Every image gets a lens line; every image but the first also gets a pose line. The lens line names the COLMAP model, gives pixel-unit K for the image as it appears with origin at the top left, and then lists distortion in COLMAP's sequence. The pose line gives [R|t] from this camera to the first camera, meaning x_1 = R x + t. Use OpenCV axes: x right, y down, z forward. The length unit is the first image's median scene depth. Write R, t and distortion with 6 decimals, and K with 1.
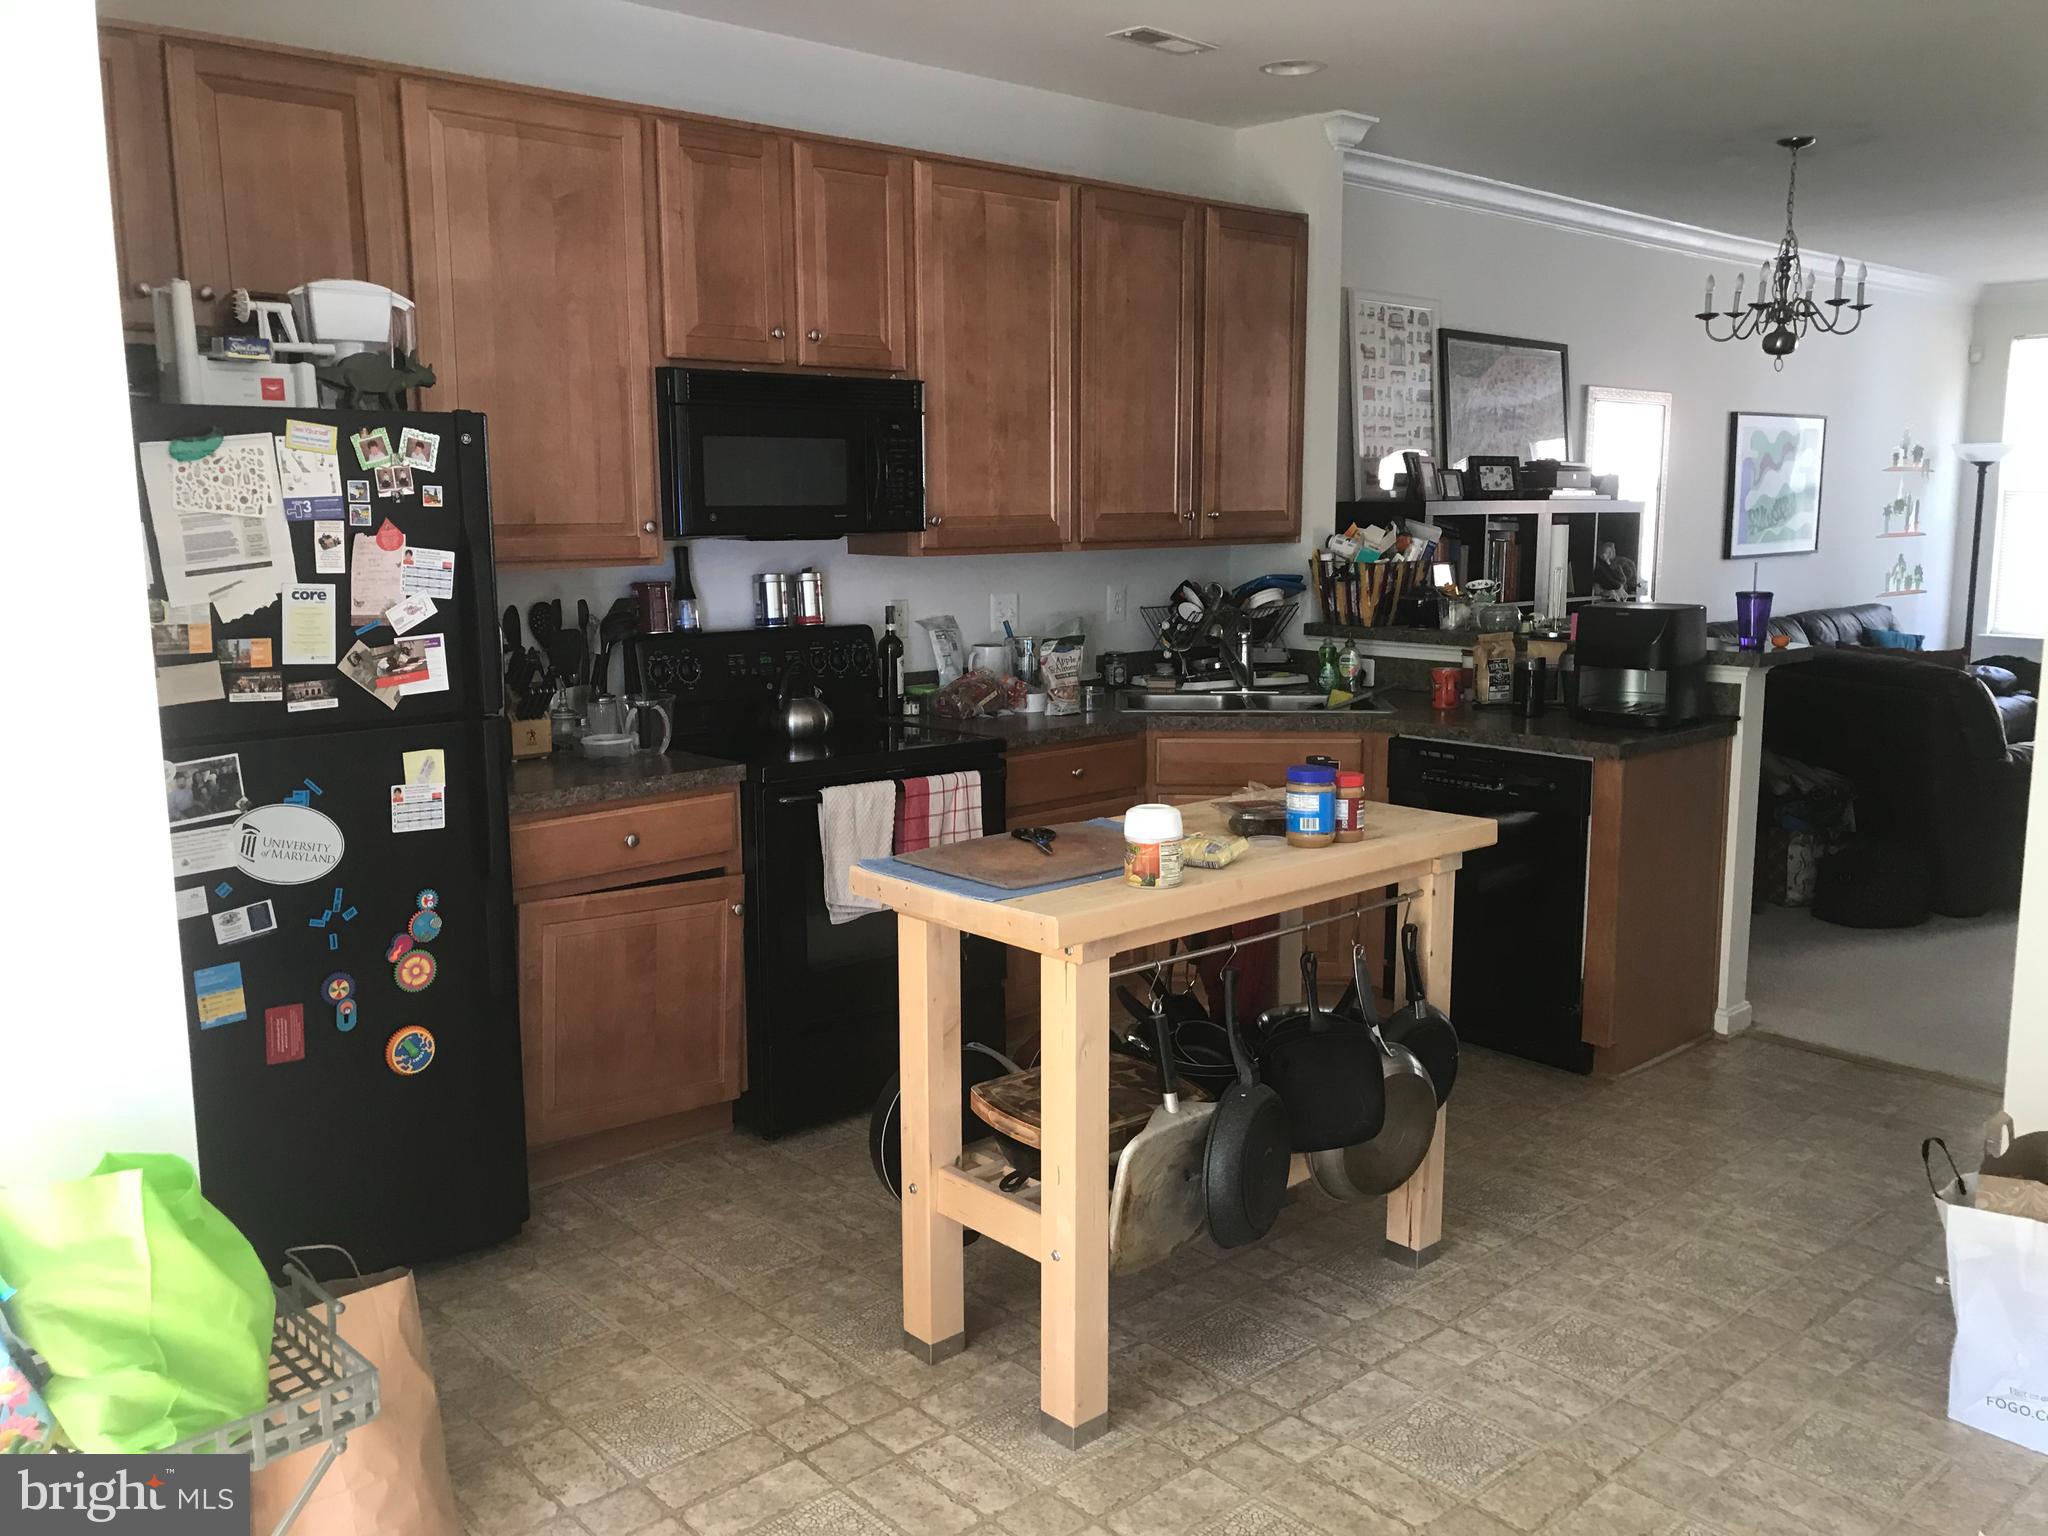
lens RADIAL K [[1692.2, 0, 1047.8], [0, 1692.2, 767.5], [0, 0, 1]] dist [0.052813, -0.002448]
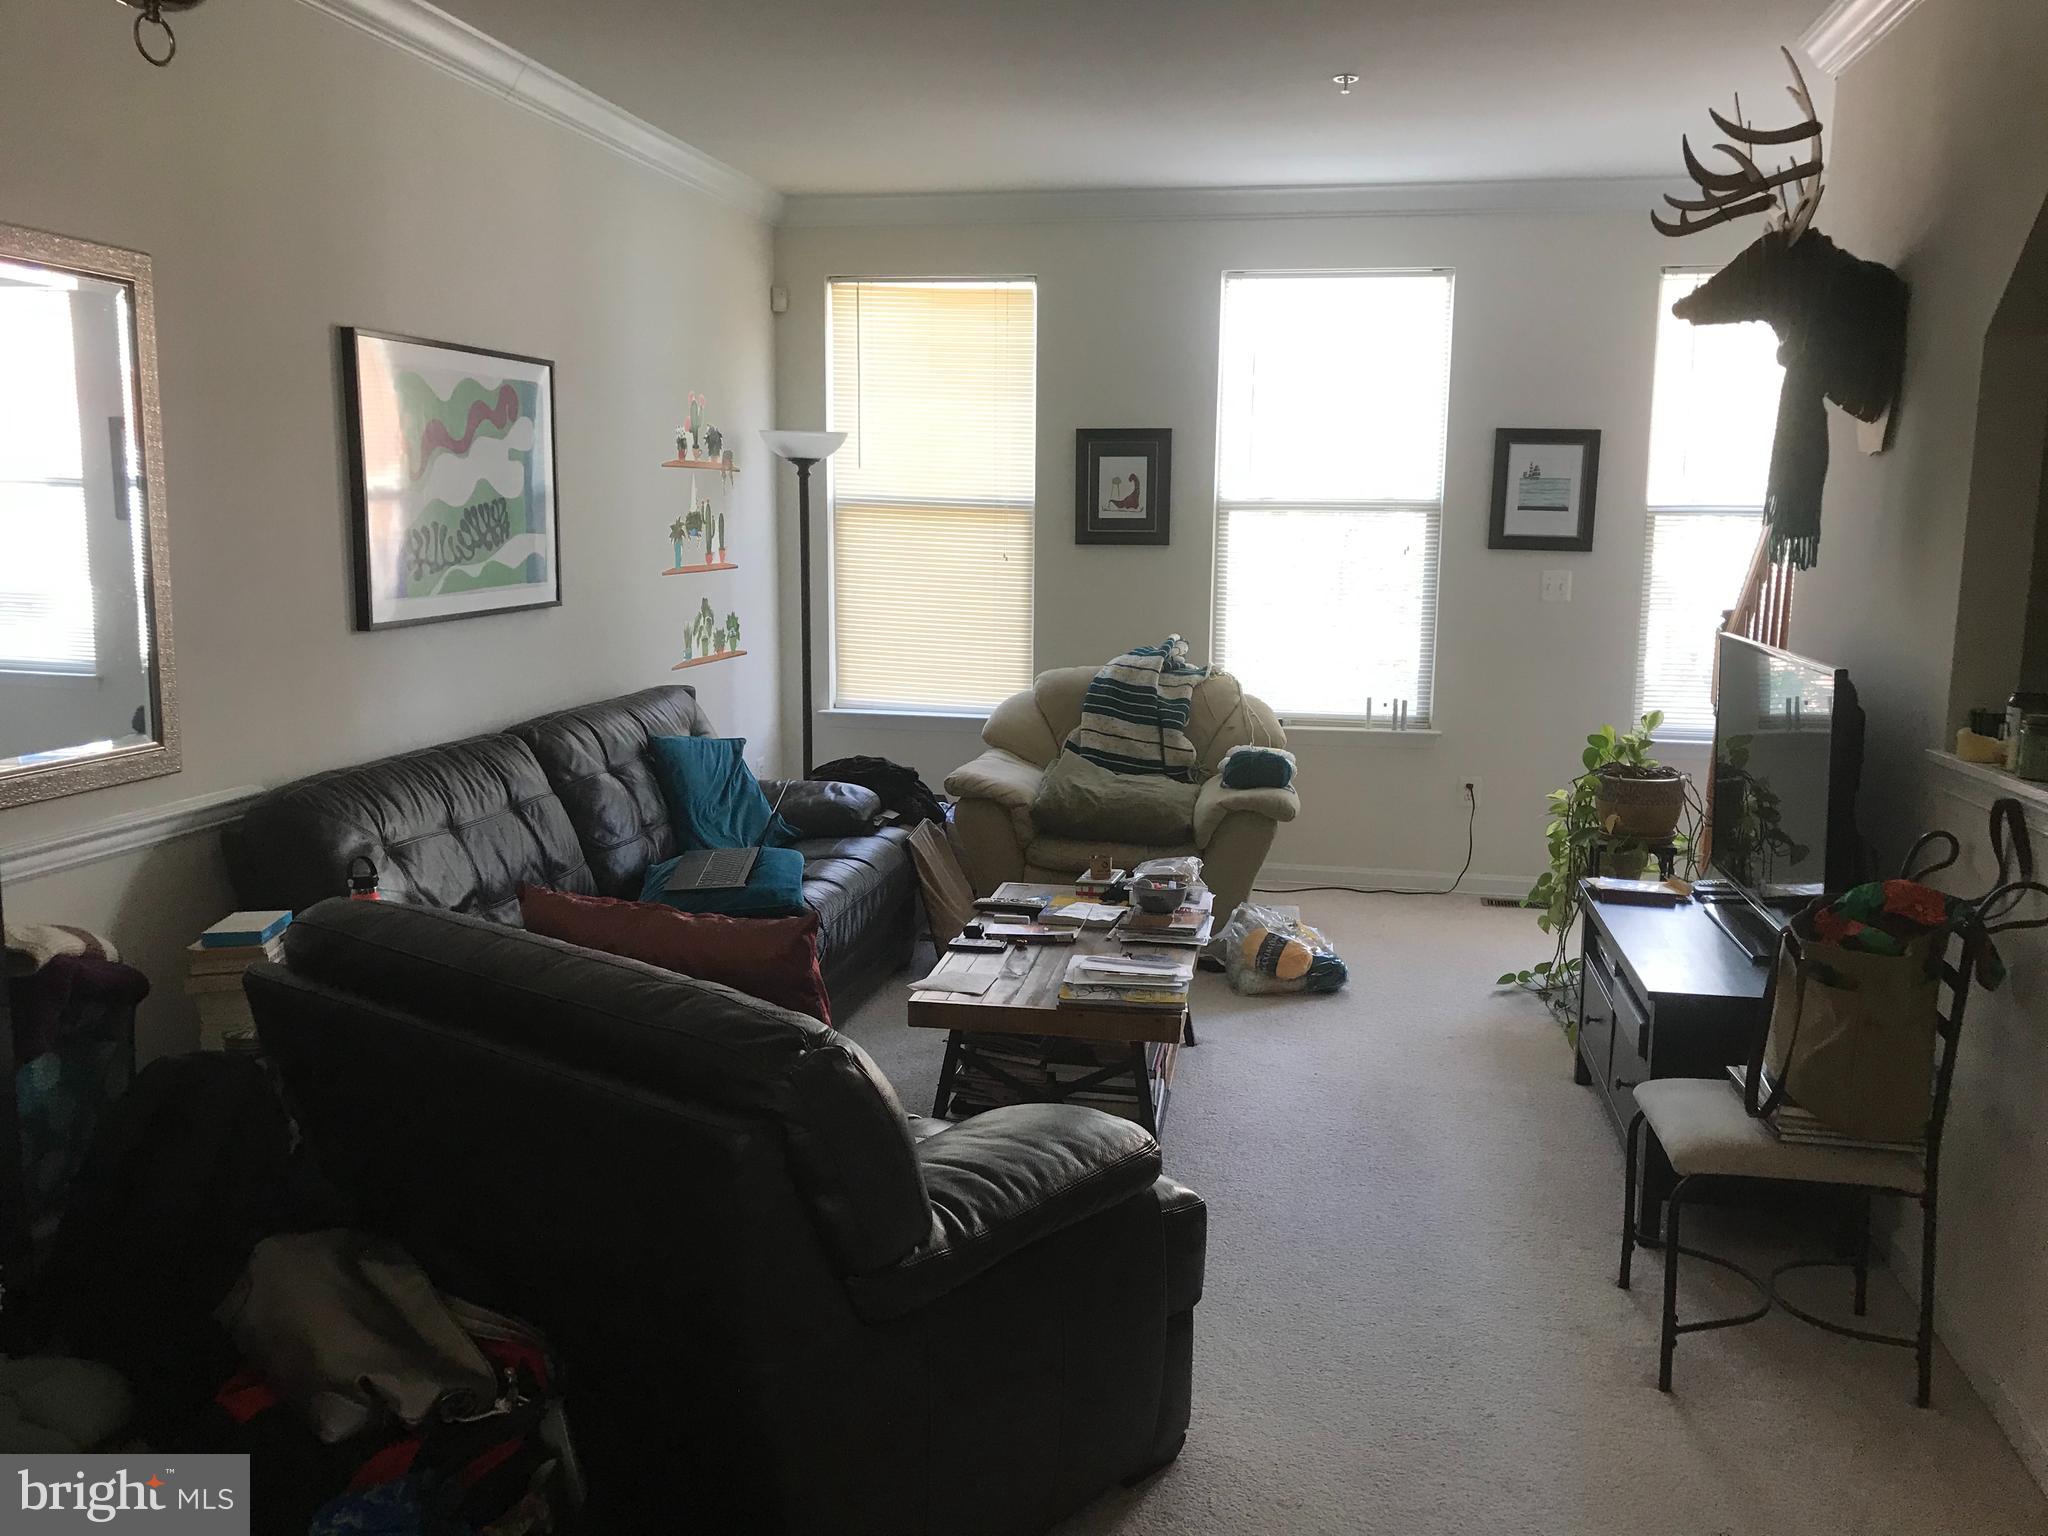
lens RADIAL K [[1692.2, 0, 1047.8], [0, 1692.2, 767.5], [0, 0, 1]] dist [0.052813, -0.002448]
pose [[0.805946, -0.075445, 0.587162, 0.229048], [0.075261, 0.996856, 0.024782, -0.069101], [-0.587186, 0.024217, 0.809090, 0.423536]]
